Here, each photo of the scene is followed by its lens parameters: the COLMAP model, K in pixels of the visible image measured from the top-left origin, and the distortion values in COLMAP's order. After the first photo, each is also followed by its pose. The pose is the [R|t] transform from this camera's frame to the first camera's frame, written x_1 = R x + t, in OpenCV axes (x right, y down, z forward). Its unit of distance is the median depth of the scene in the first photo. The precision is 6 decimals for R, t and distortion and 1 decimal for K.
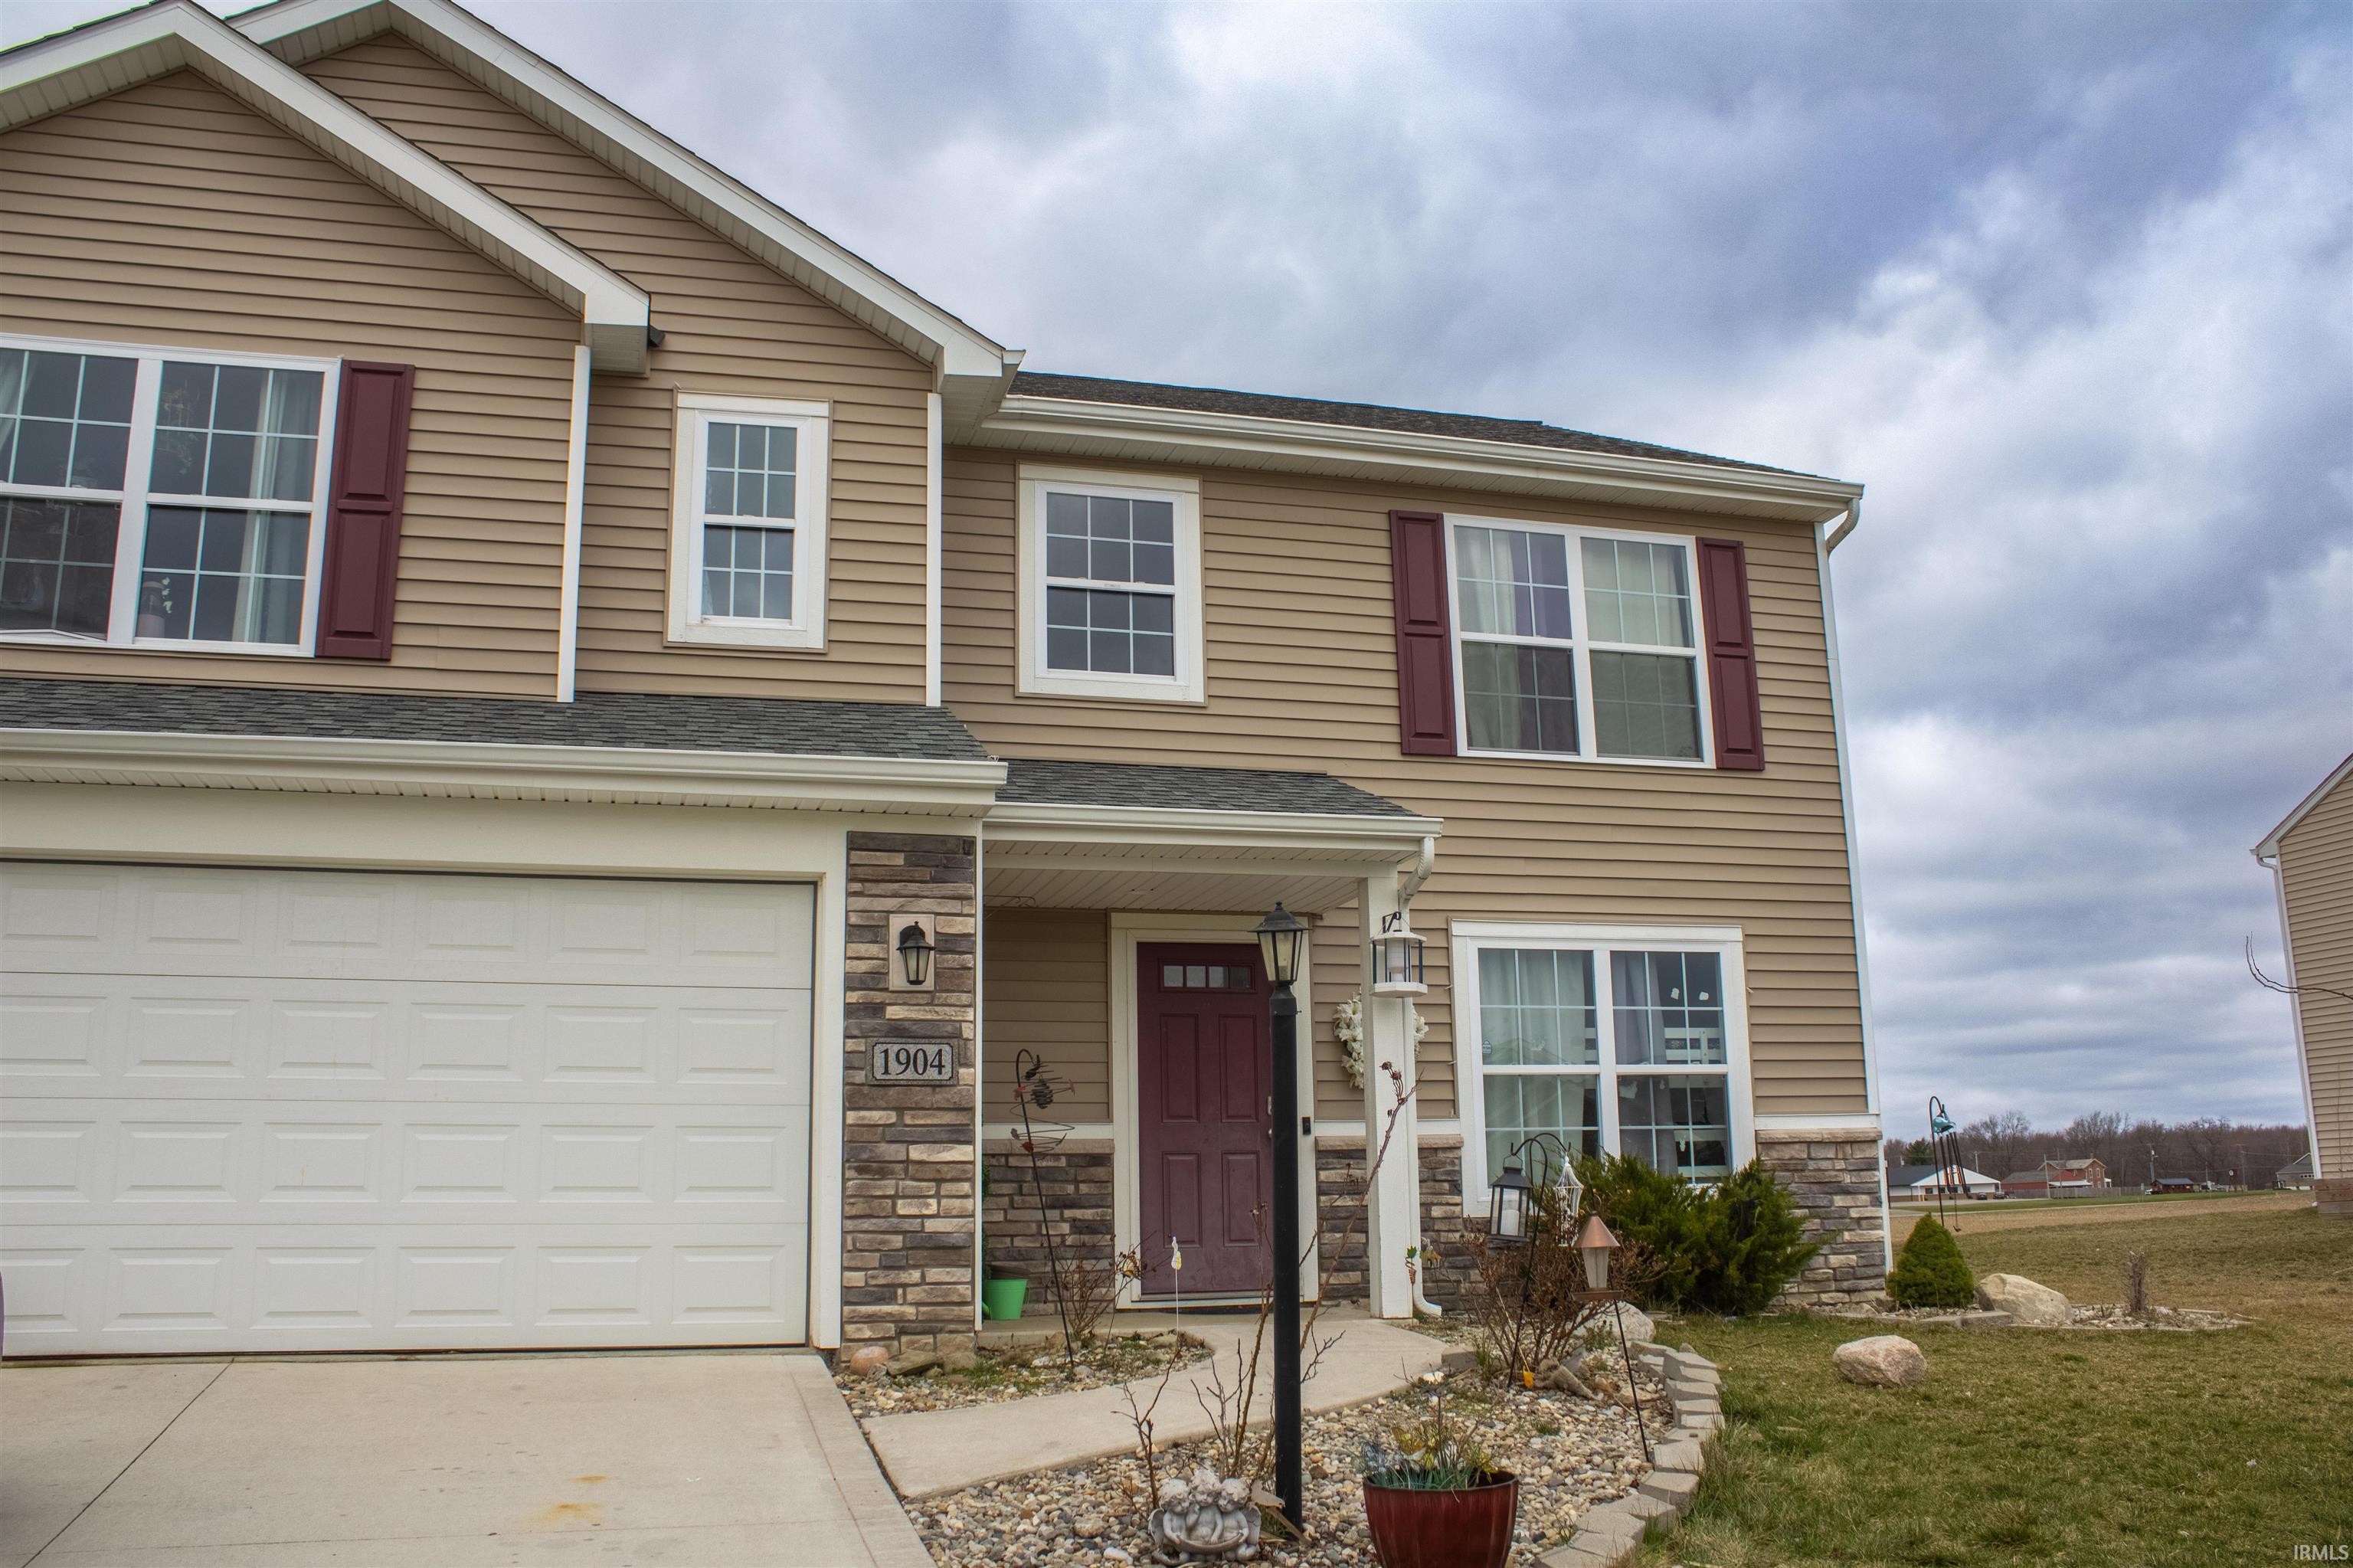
lens RADIAL K [[1948.0, 0, 1171.2], [0, 1948.0, 759.0], [0, 0, 1]] dist [-0.155309, 0.130501]
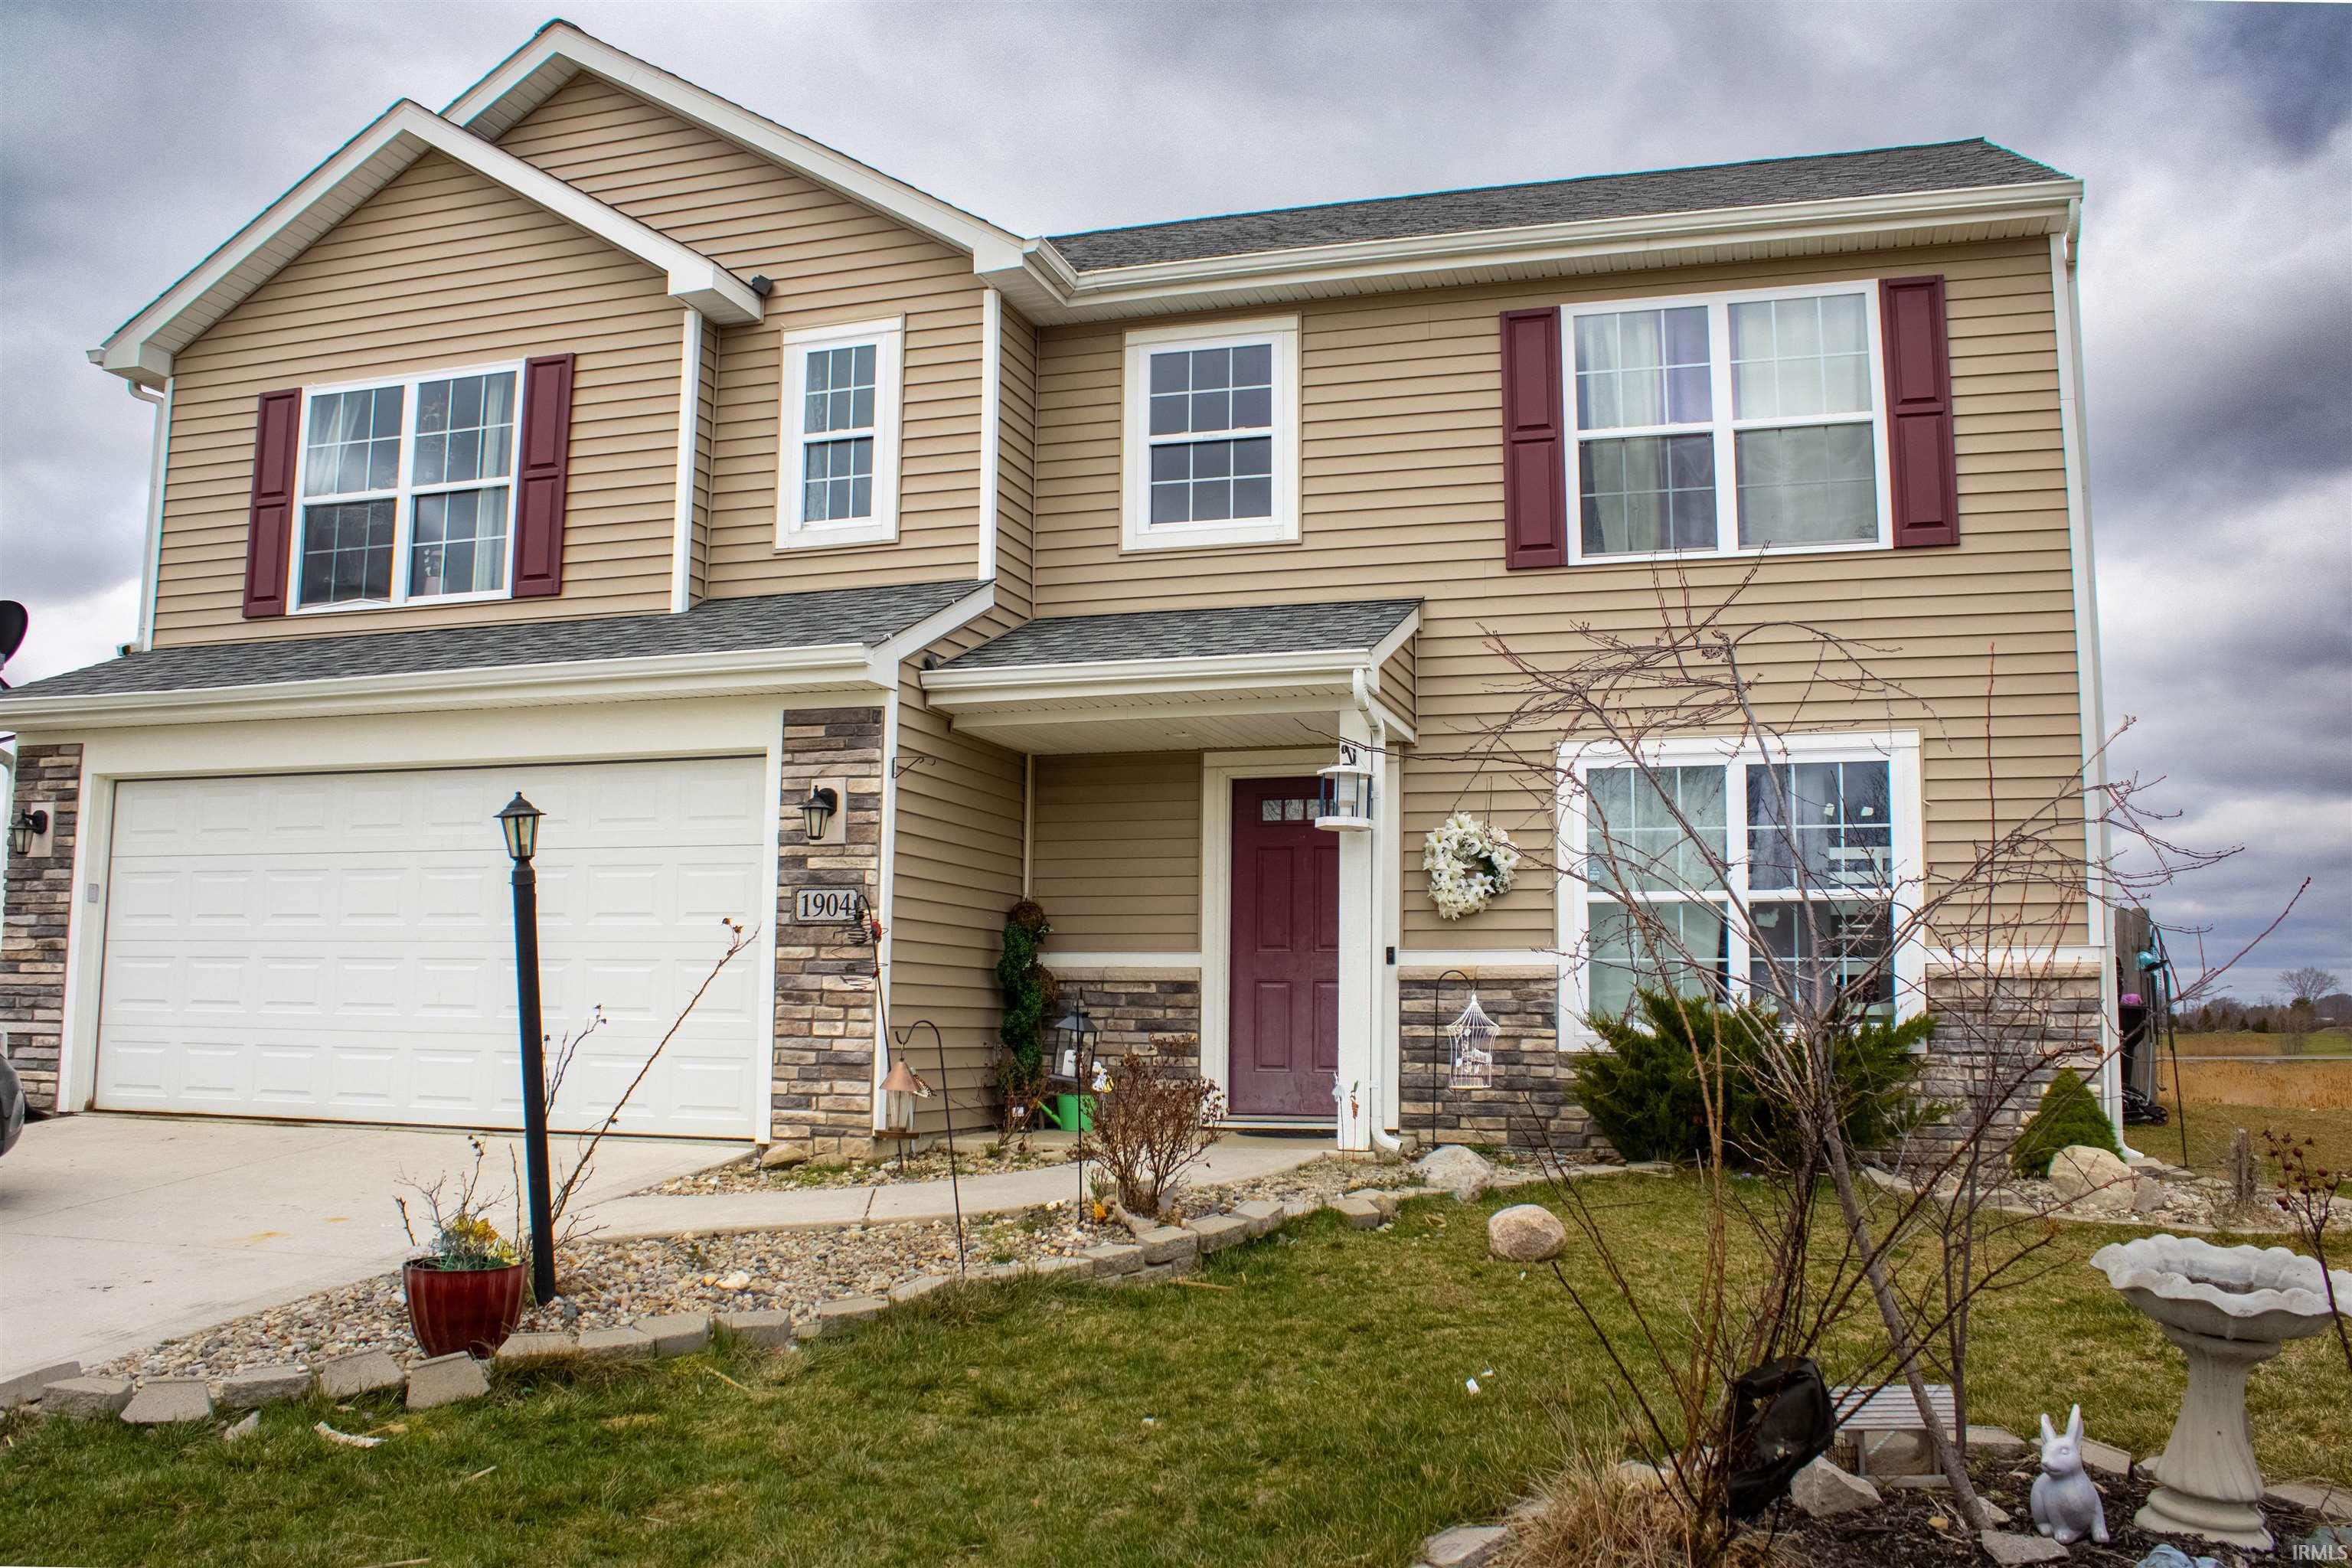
lens RADIAL K [[1947.1, 0, 1170.7], [0, 1947.1, 759.0], [0, 0, 1]] dist [-0.155309, 0.130501]
pose [[0.844363, -0.046606, -0.533741, 0.532887], [0.100815, 0.992235, 0.072844, 0.004346], [0.526201, -0.115315, 0.842505, 0.110887]]
